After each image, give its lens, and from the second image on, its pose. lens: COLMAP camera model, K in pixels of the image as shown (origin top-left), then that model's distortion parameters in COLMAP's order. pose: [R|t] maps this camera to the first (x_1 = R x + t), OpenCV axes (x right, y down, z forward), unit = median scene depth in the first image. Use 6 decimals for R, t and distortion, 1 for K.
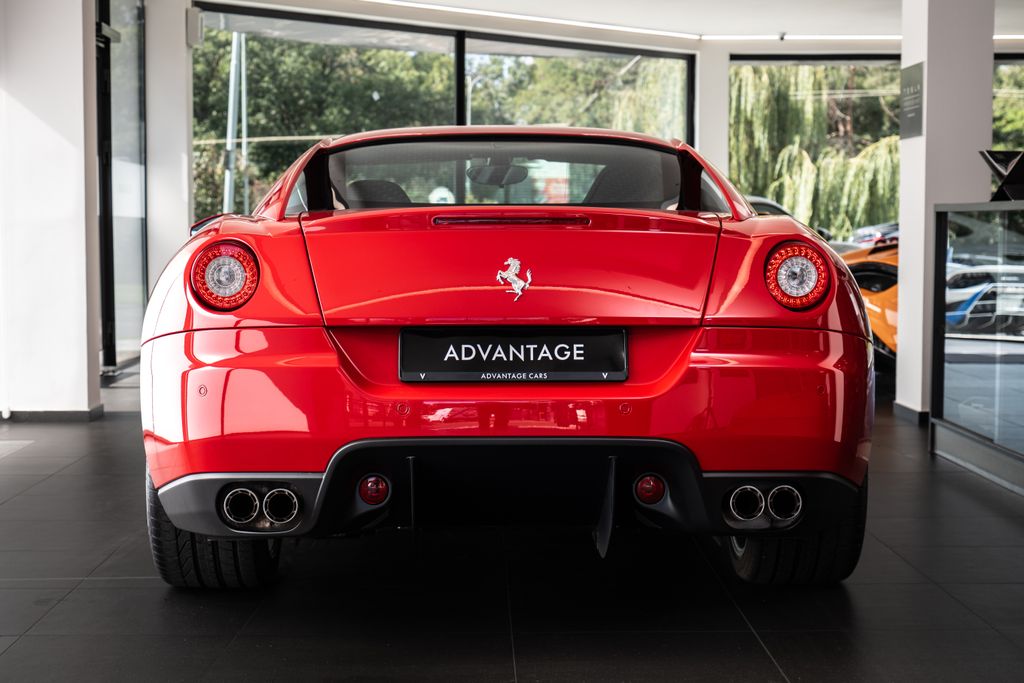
lens RADIAL K [[1771.0, 0, 512.0], [0, 1771.0, 341.7], [0, 0, 1]] dist [0.063305, 0.000000]
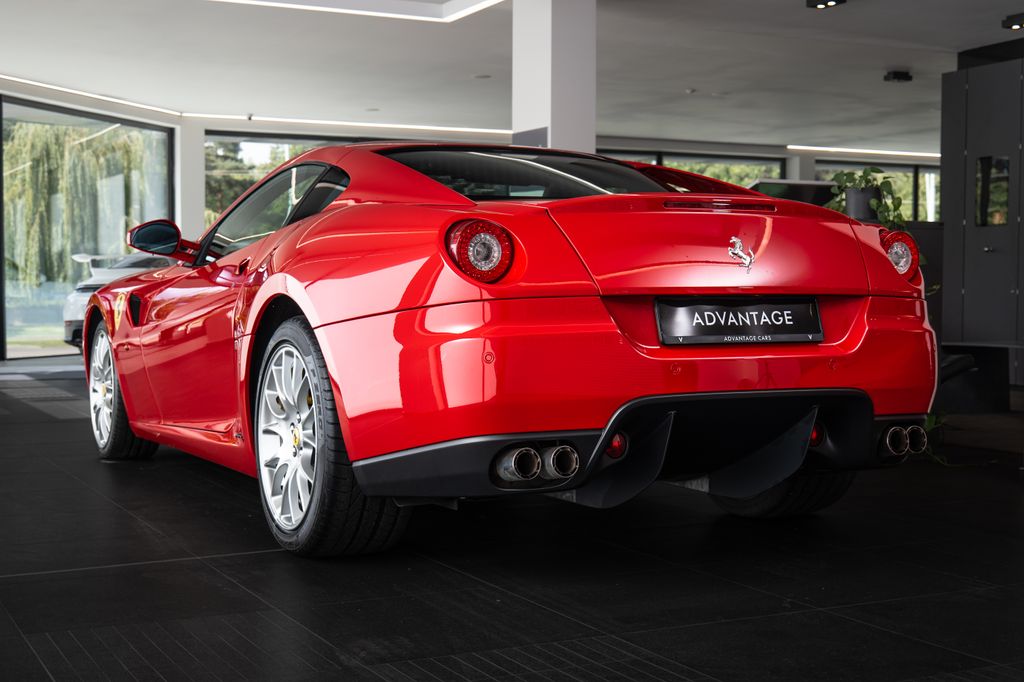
lens RADIAL K [[1399.8, 0, 511.8], [0, 1399.8, 341.5], [0, 0, 1]] dist [0.020032, 0.000000]
pose [[0.909294, -0.015801, 0.415854, -0.514341], [0.025211, 0.999535, -0.017147, 0.032962], [-0.415390, 0.026075, 0.909270, 0.234037]]
